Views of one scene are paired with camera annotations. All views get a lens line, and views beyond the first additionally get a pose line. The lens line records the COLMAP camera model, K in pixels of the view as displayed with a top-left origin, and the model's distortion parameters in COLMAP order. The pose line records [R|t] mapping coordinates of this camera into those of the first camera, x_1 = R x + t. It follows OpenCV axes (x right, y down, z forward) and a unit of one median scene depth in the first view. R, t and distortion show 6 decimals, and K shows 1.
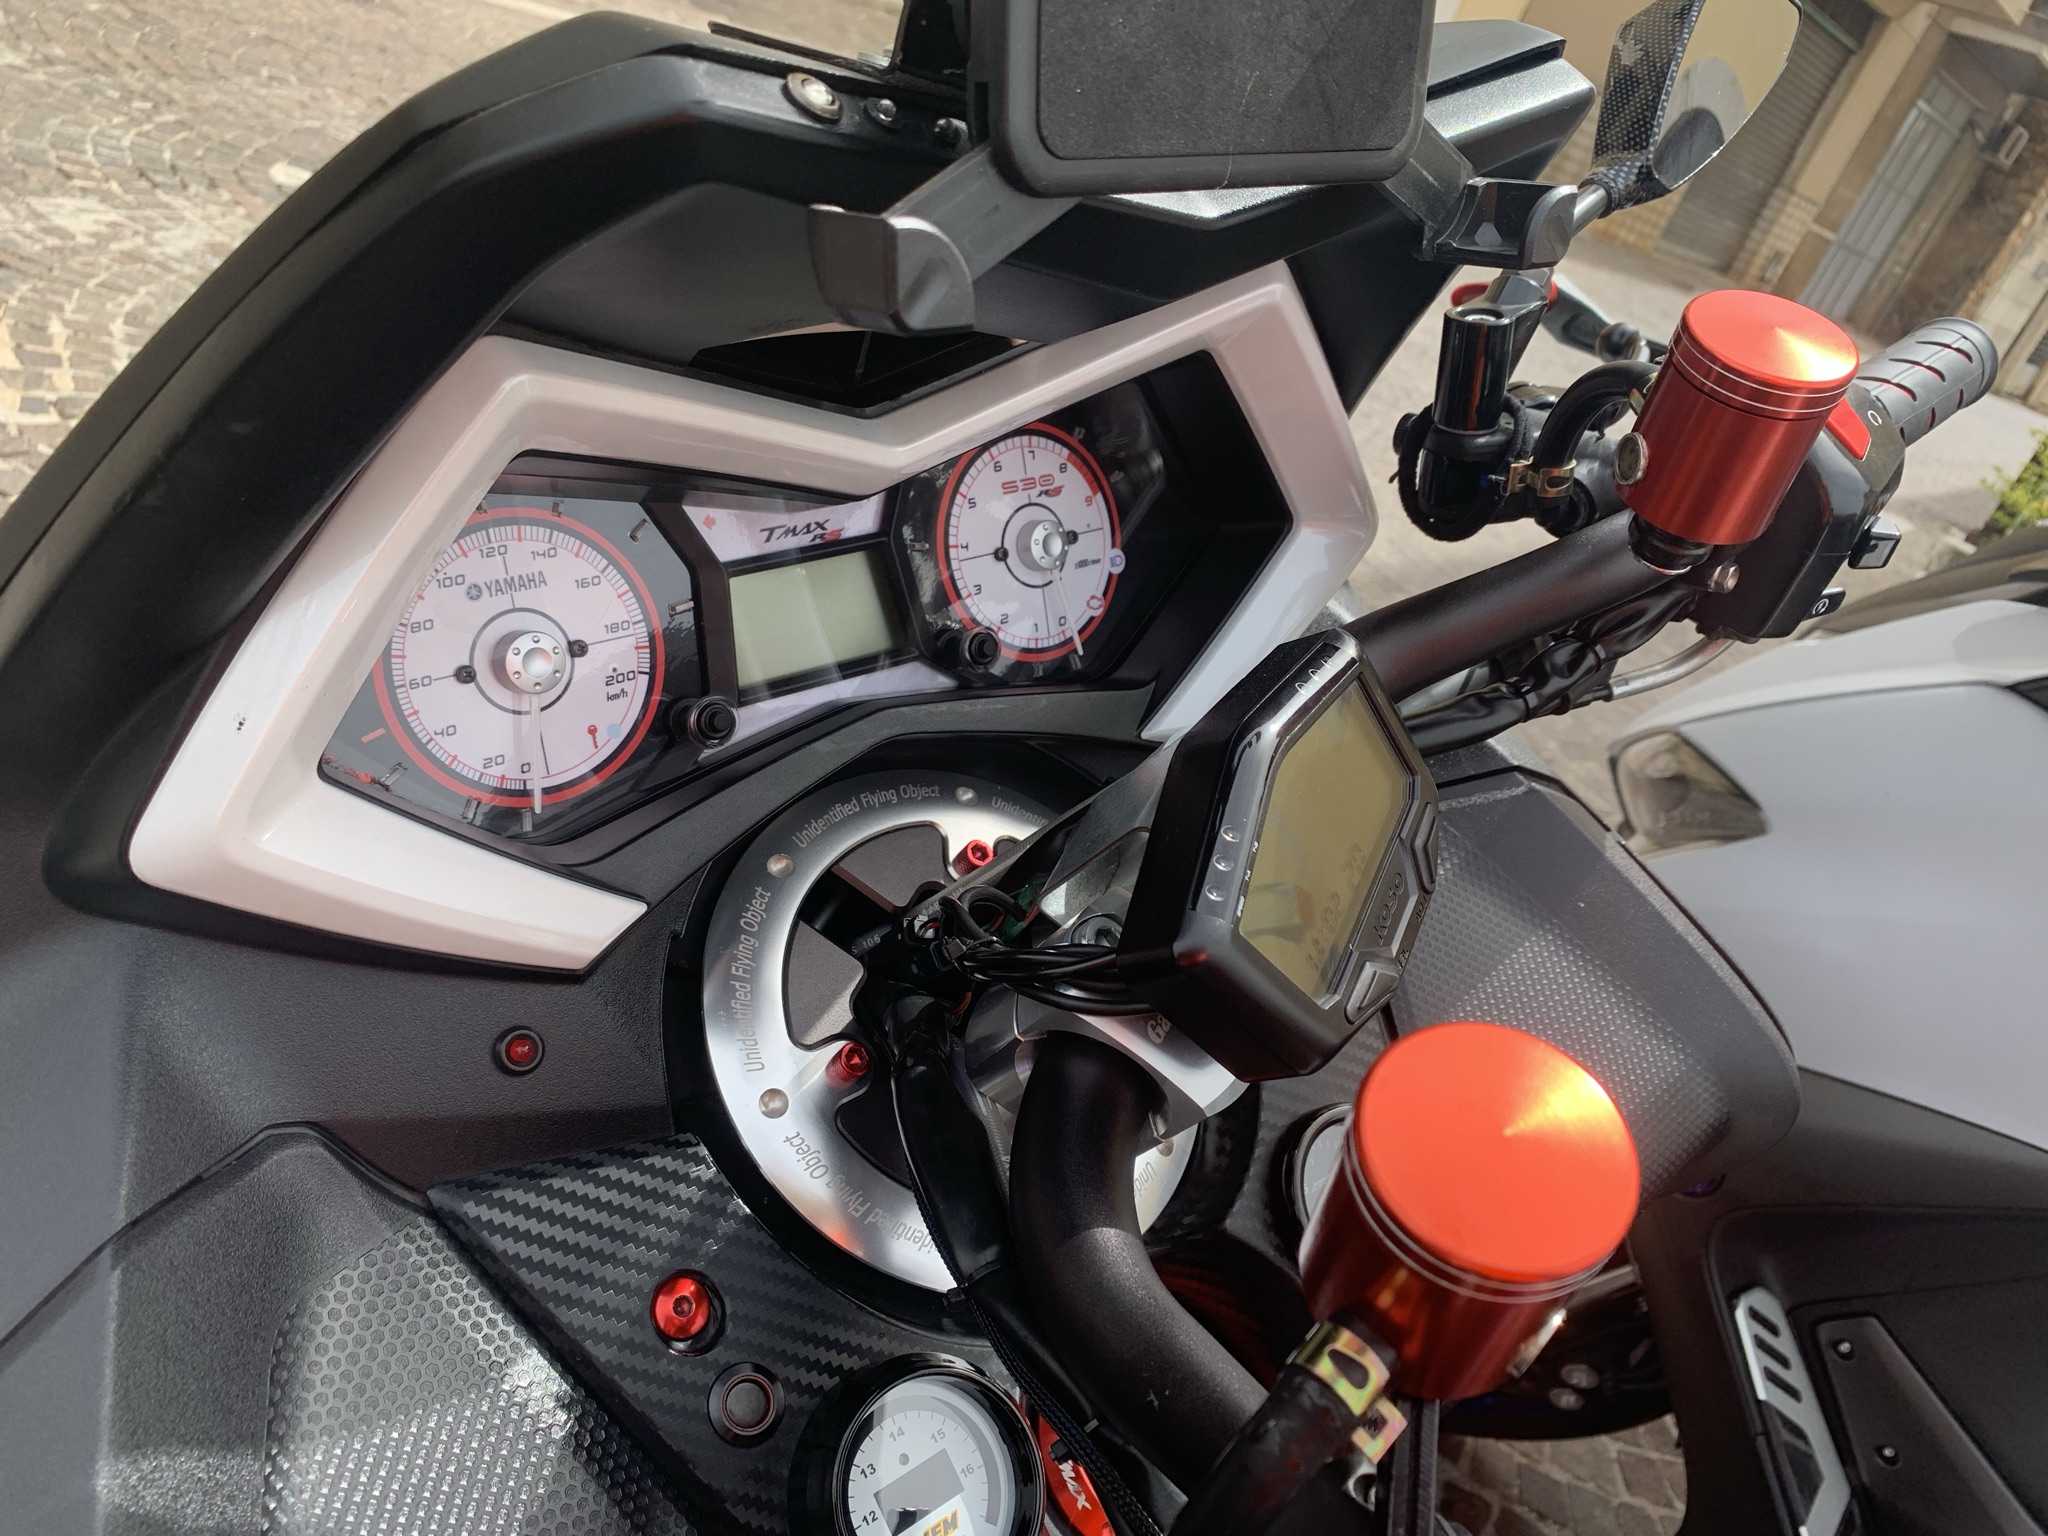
lens RADIAL K [[1552.0, 0, 1024.0], [0, 1552.0, 768.0], [0, 0, 1]] dist [0.005699, -0.012808]
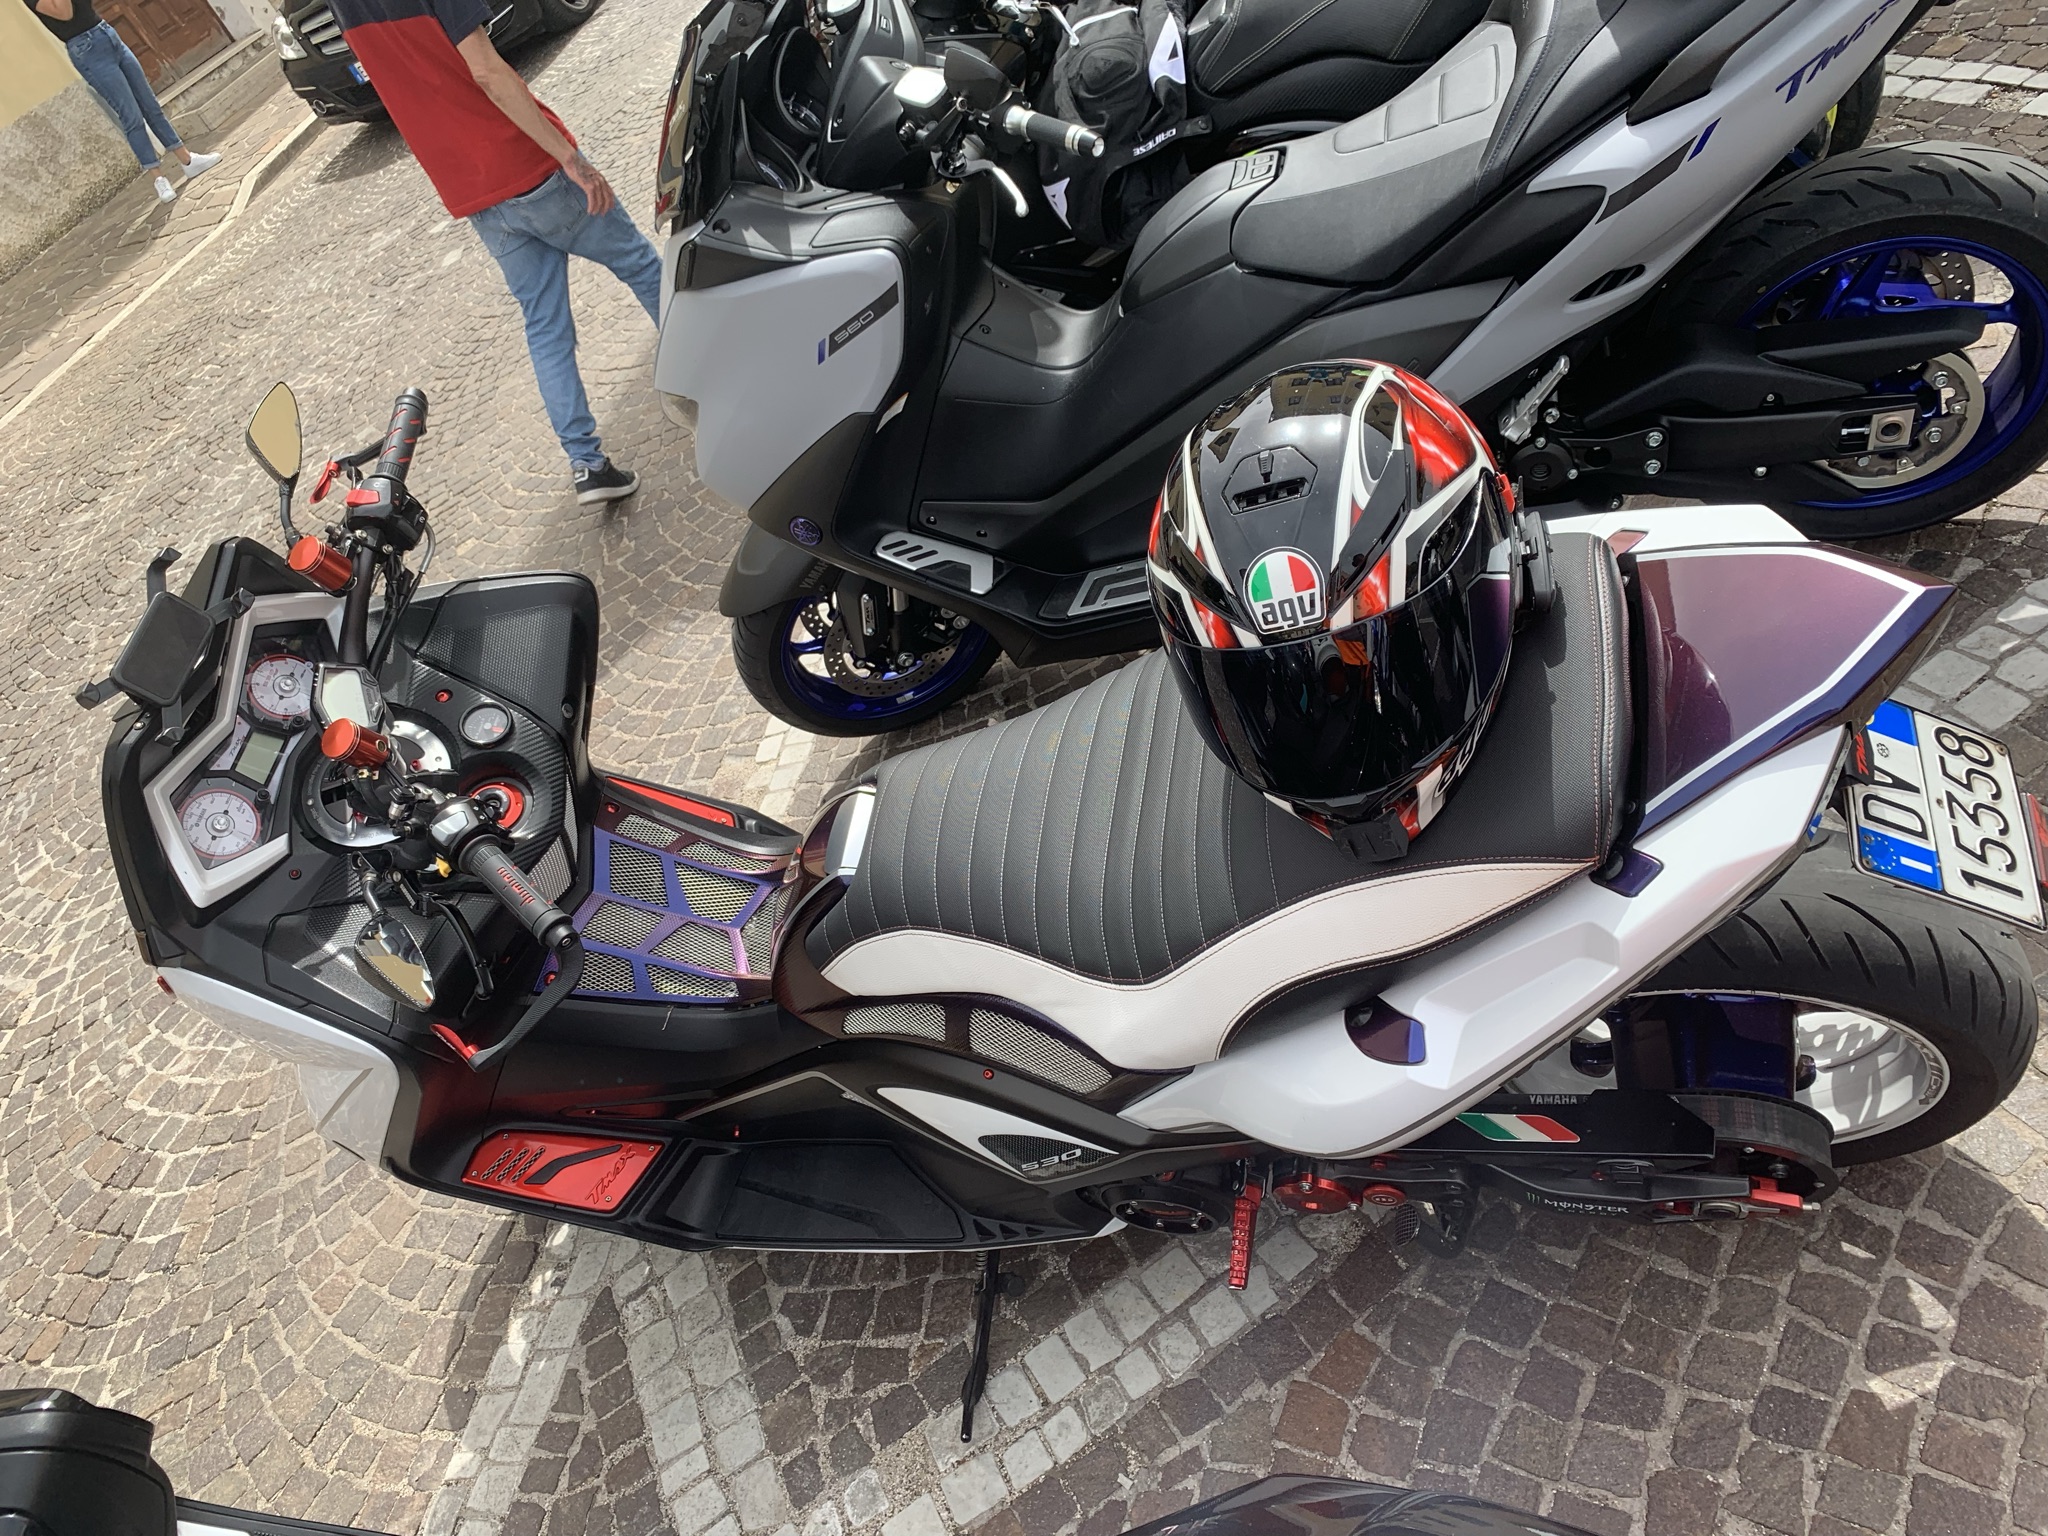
lens RADIAL K [[1552.0, 0, 1024.0], [0, 1552.0, 768.0], [0, 0, 1]] dist [0.005699, -0.012808]
pose [[0.577350, -0.815771, -0.034427, 0.904999], [0.805511, 0.562182, 0.187358, 0.612979], [-0.133487, -0.135903, 0.981688, -2.544807]]
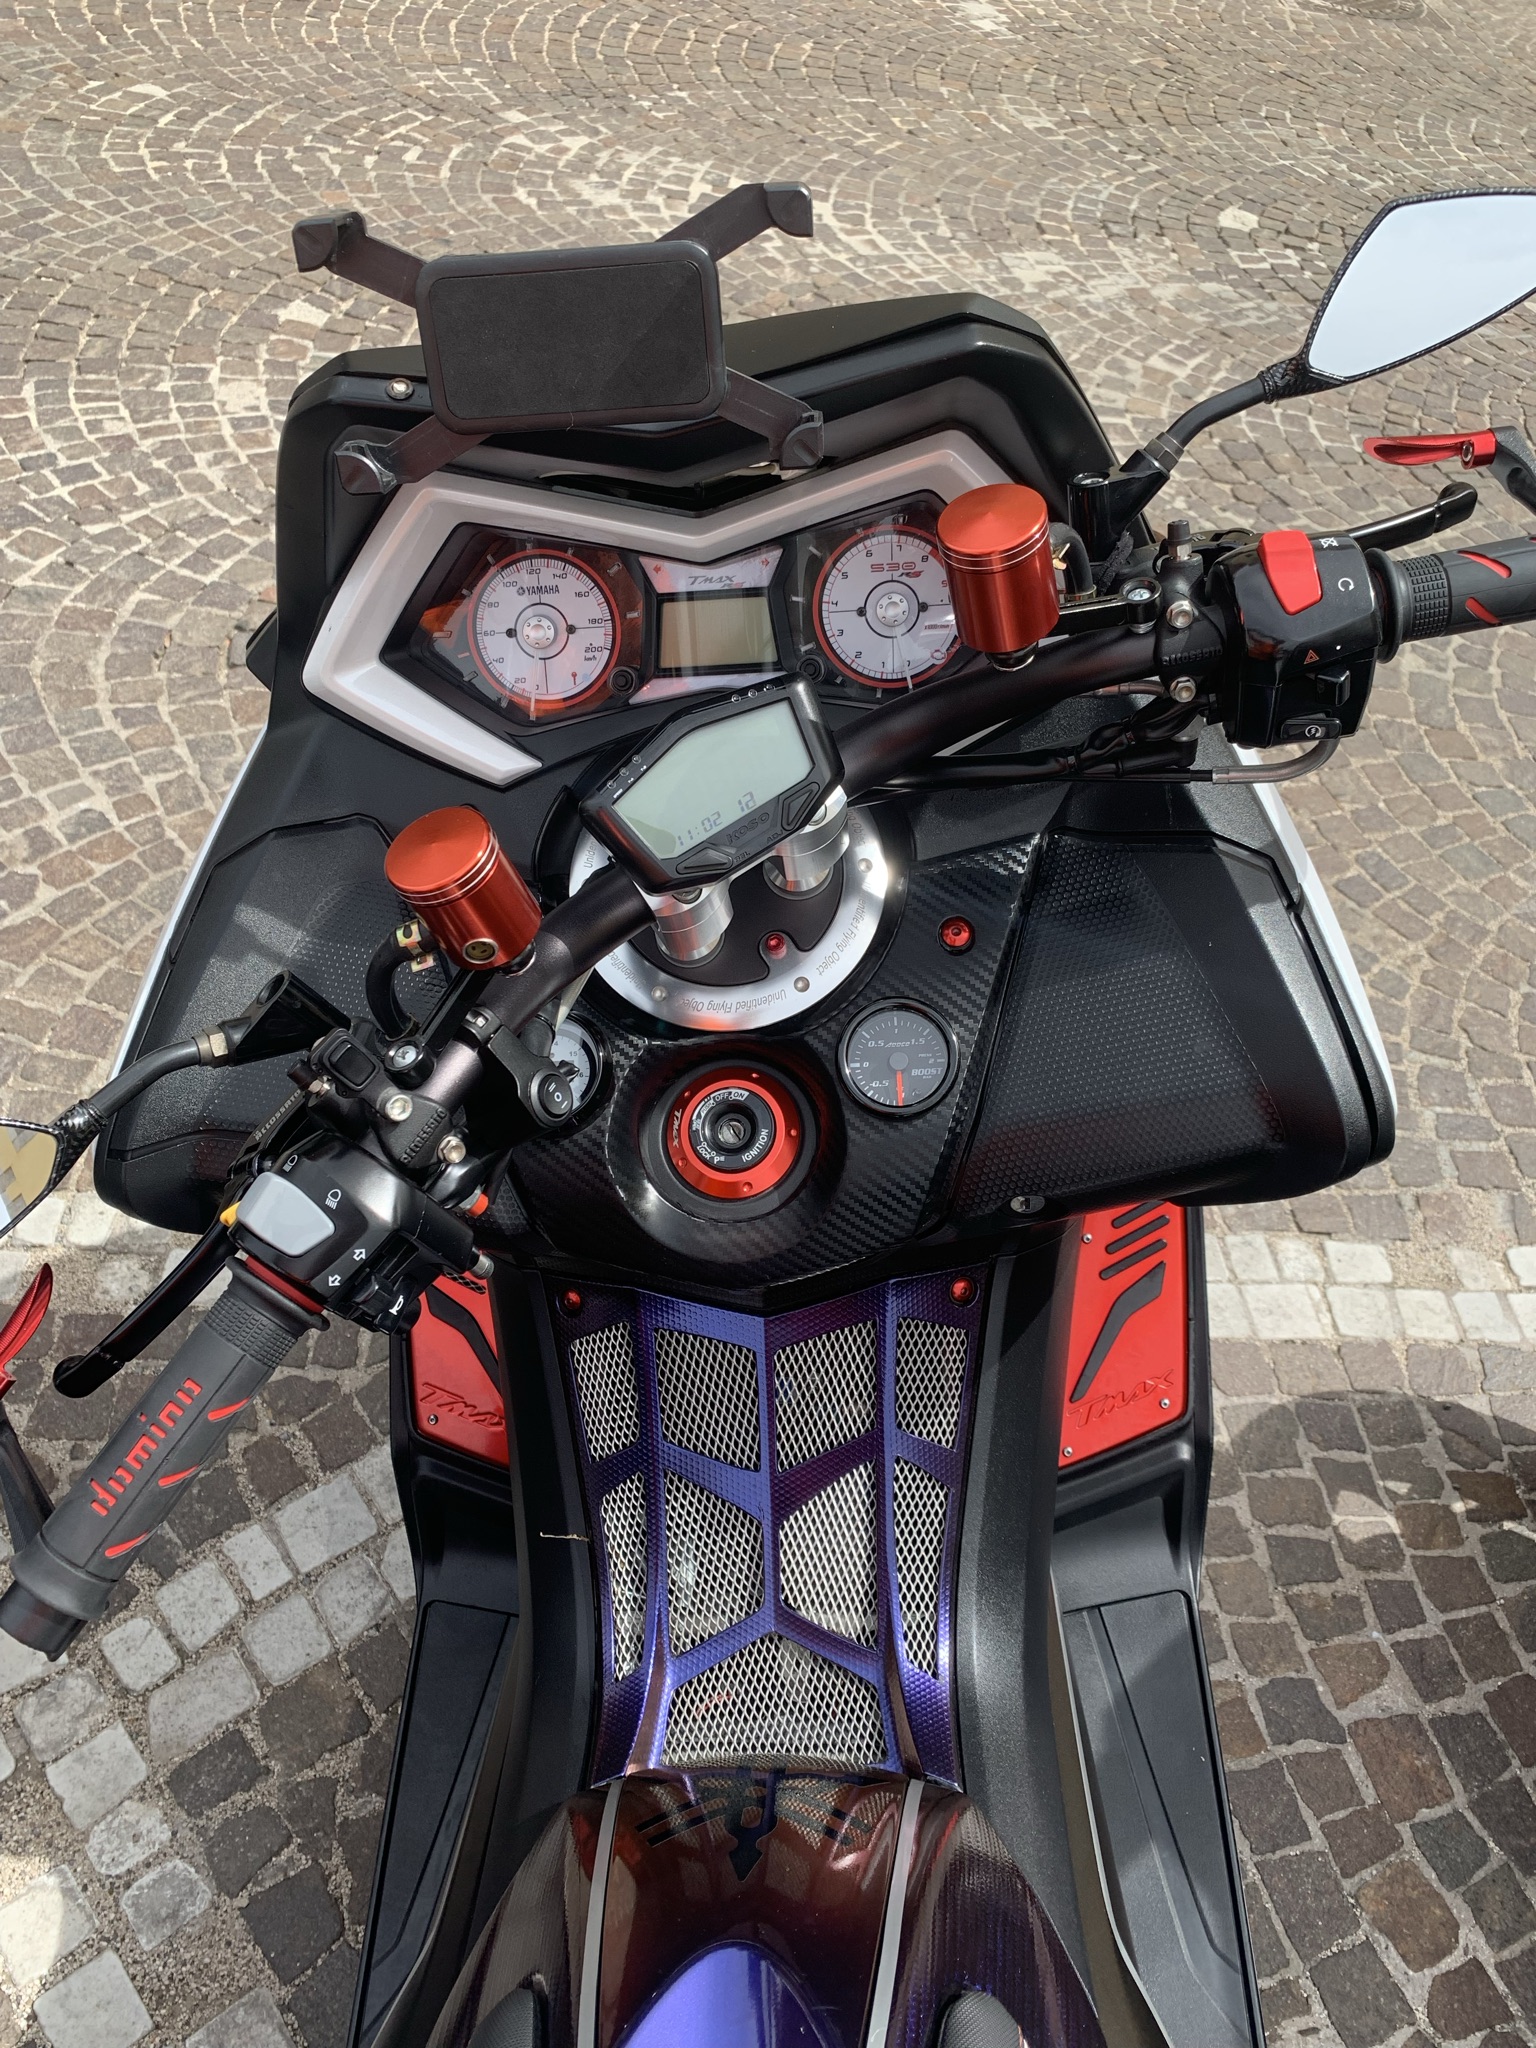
lens RADIAL K [[1551.3, 0, 810.8], [0, 1551.3, 1001.1], [0, 0, 1]] dist [0.006377, 0.003501]
pose [[0.731885, 0.278383, -0.621970, 0.995109], [-0.200591, 0.960318, 0.193783, -0.054723], [0.651235, -0.017065, 0.758684, -0.198599]]
